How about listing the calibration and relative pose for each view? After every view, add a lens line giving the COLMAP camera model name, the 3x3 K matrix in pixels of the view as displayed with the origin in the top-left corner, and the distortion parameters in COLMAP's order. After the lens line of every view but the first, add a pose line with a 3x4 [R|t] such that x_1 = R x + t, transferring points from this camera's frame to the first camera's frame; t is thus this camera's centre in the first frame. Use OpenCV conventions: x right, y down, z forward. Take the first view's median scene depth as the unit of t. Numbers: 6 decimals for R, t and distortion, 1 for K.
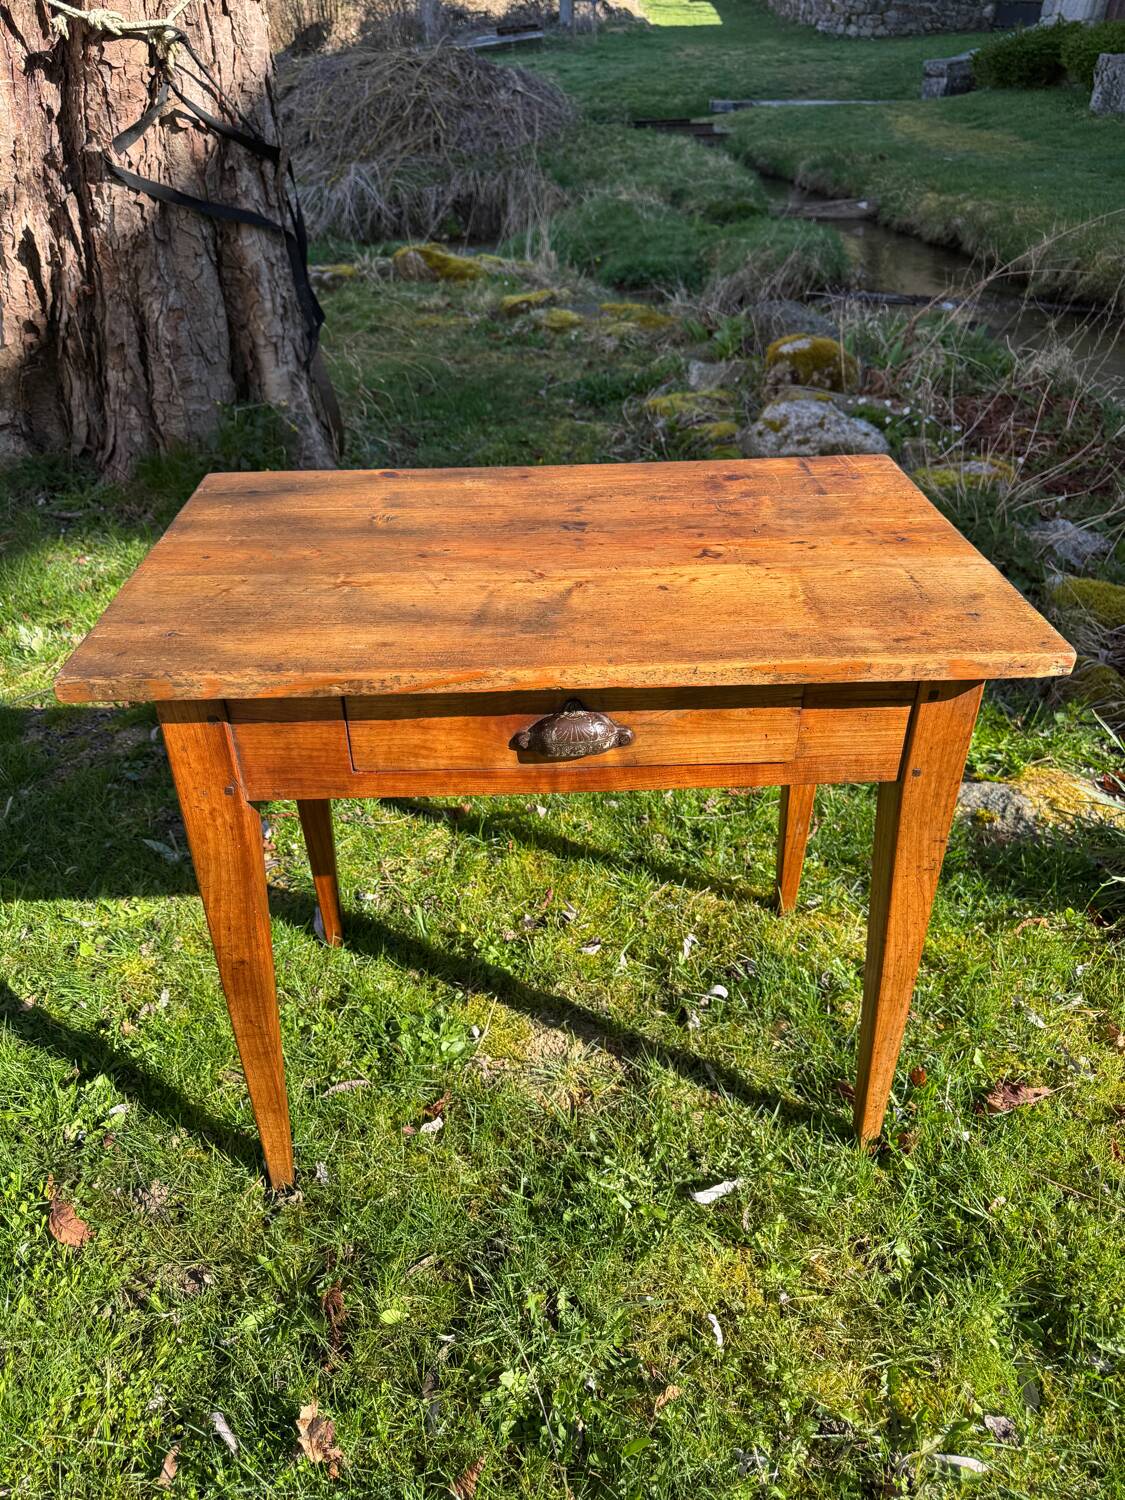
lens RADIAL K [[1052.7, 0, 571.3], [0, 1052.7, 774.6], [0, 0, 1]] dist [0.015349, -0.030322]
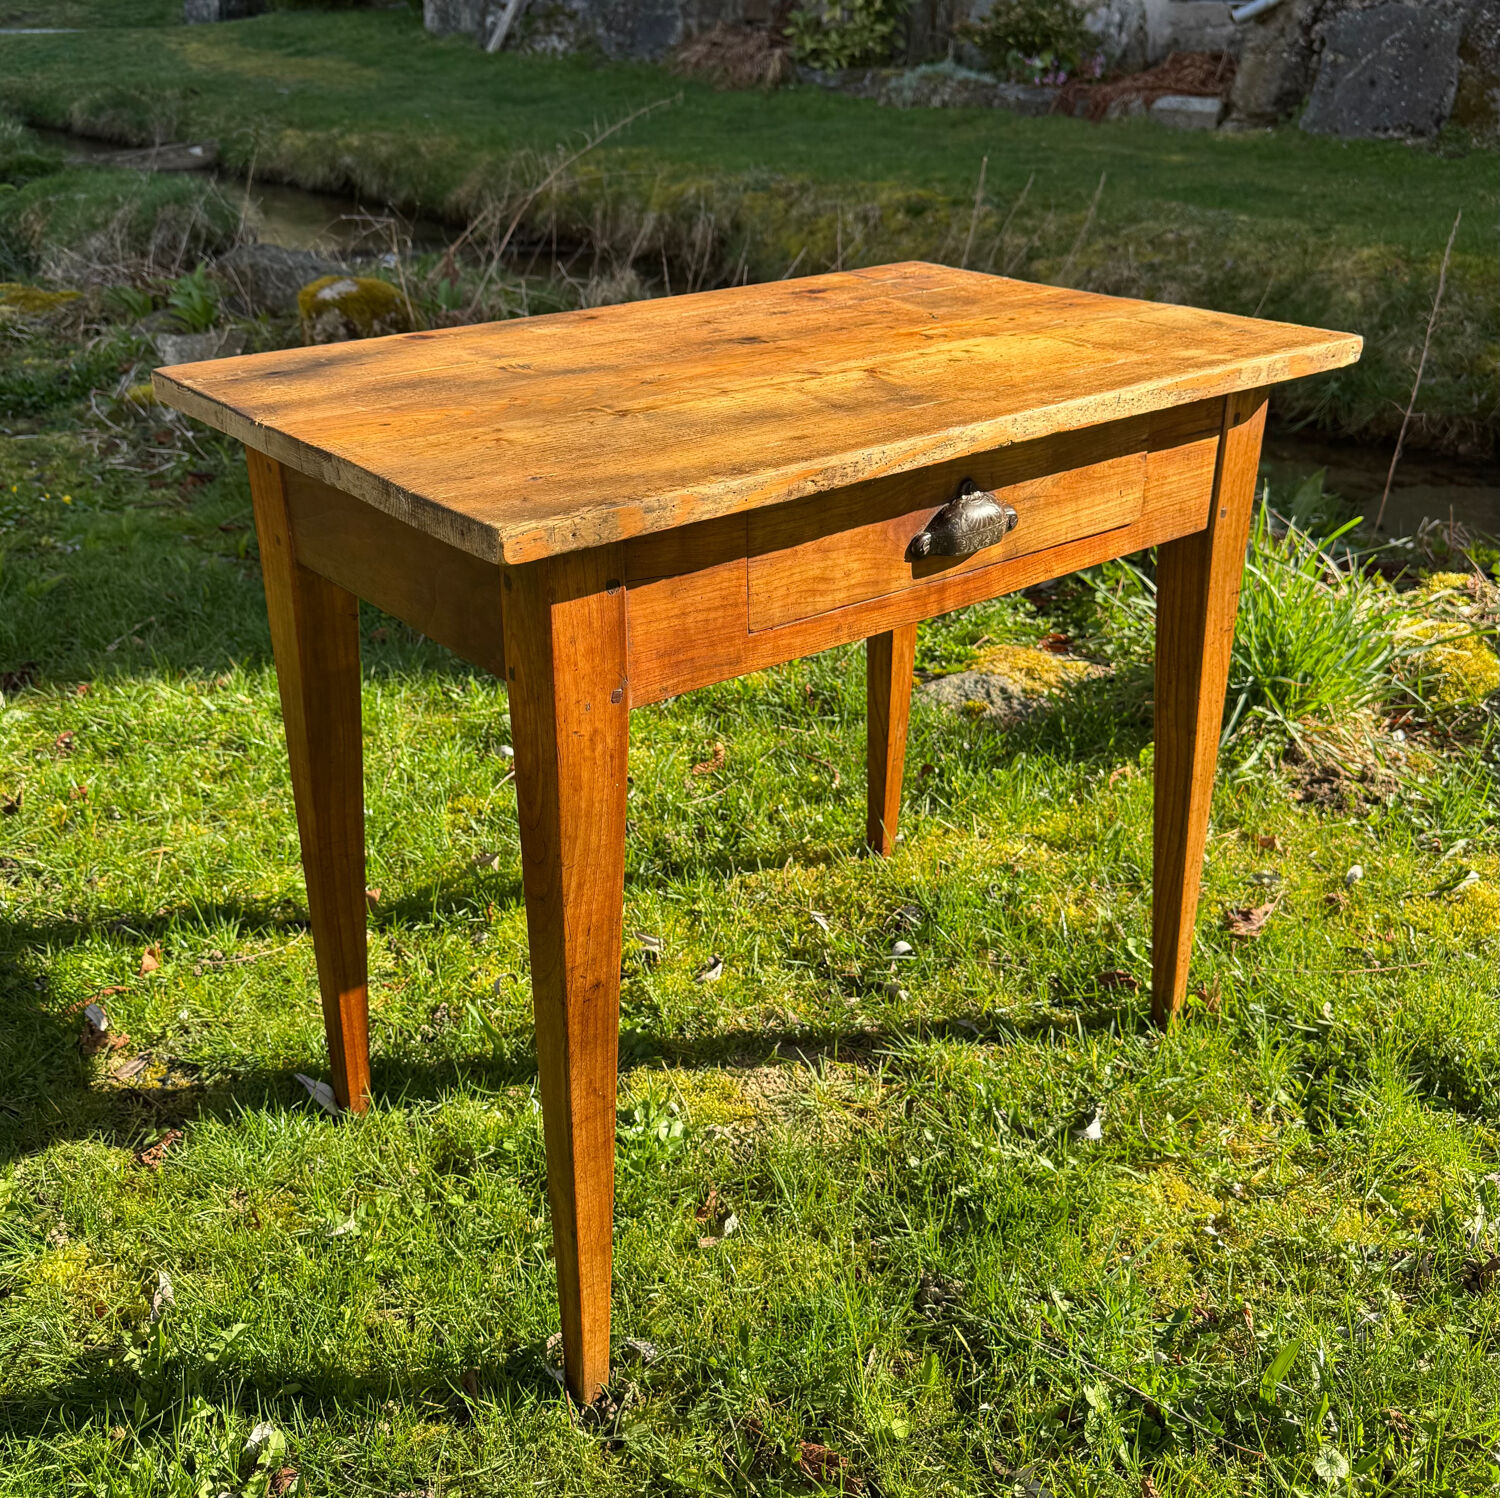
lens RADIAL K [[1538.0, 0, 748.4], [0, 1538.0, 697.2], [0, 0, 1]] dist [0.004927, -0.010962]
pose [[0.809214, -0.236523, 0.537801, -0.285529], [0.322154, 0.944132, -0.069511, 0.040868], [-0.491314, 0.229504, 0.840202, 0.037920]]
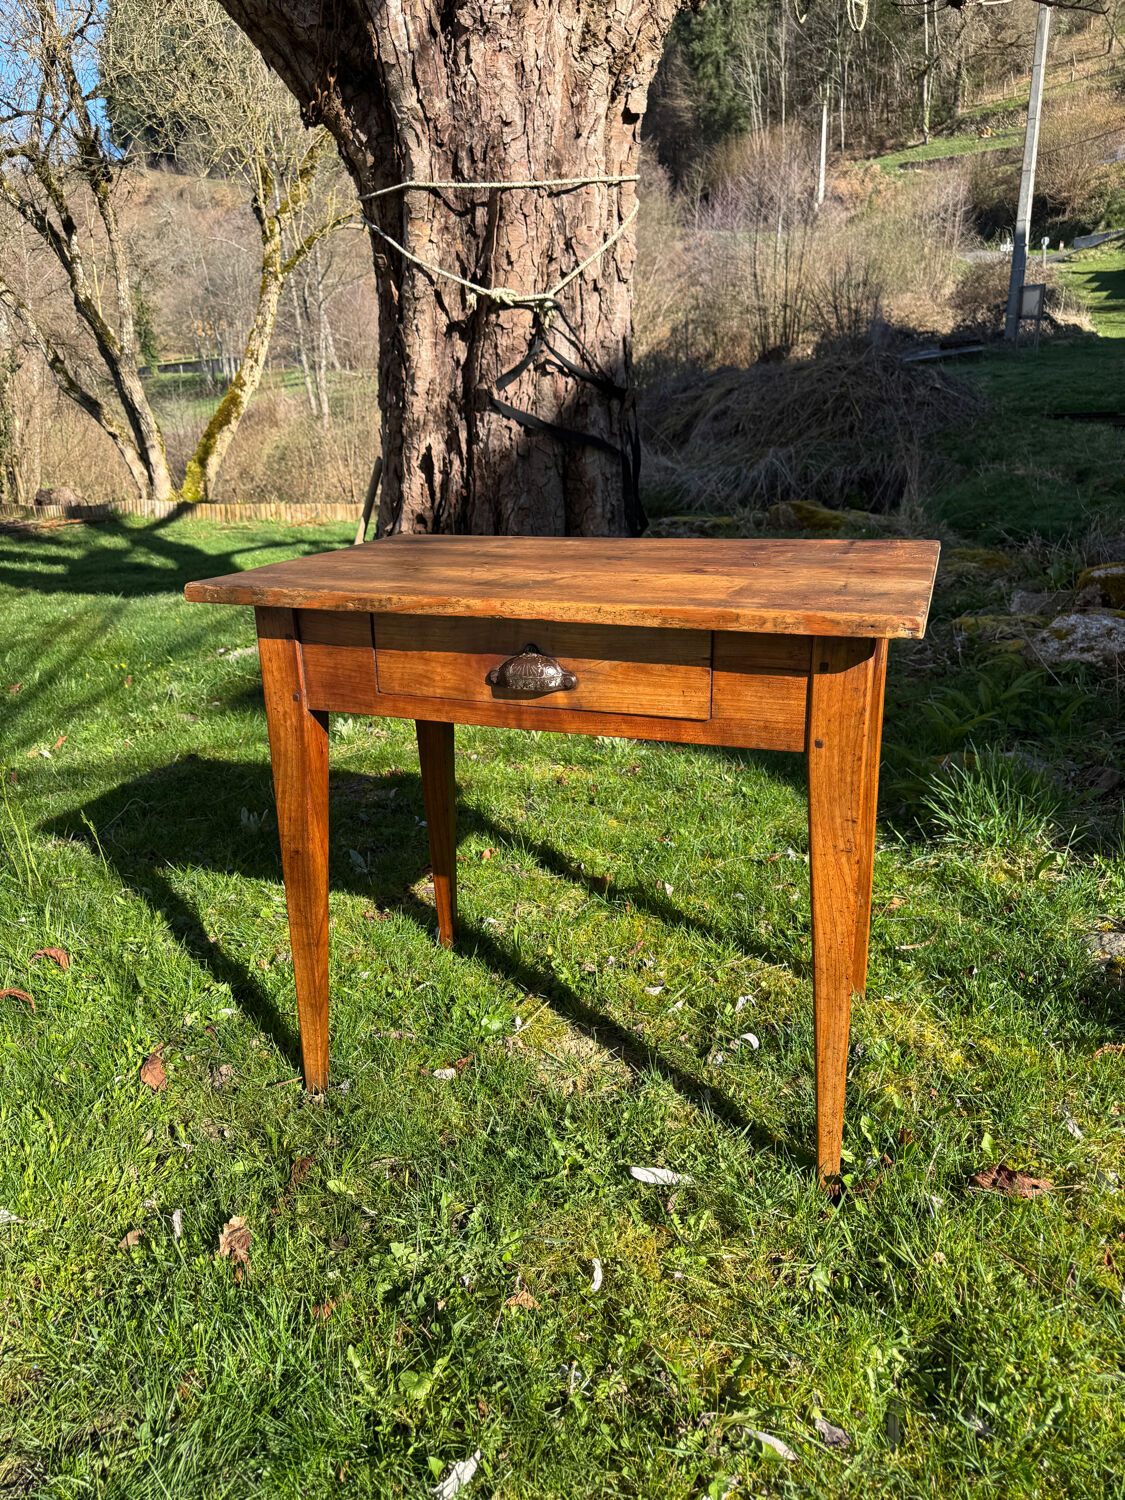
lens RADIAL K [[1052.7, 0, 571.3], [0, 1052.7, 774.6], [0, 0, 1]] dist [0.015349, -0.030322]
pose [[0.925434, 0.111110, -0.362252, 0.179558], [-0.194147, 0.960051, -0.201515, 0.111203], [0.325391, 0.256819, 0.910036, -0.030996]]
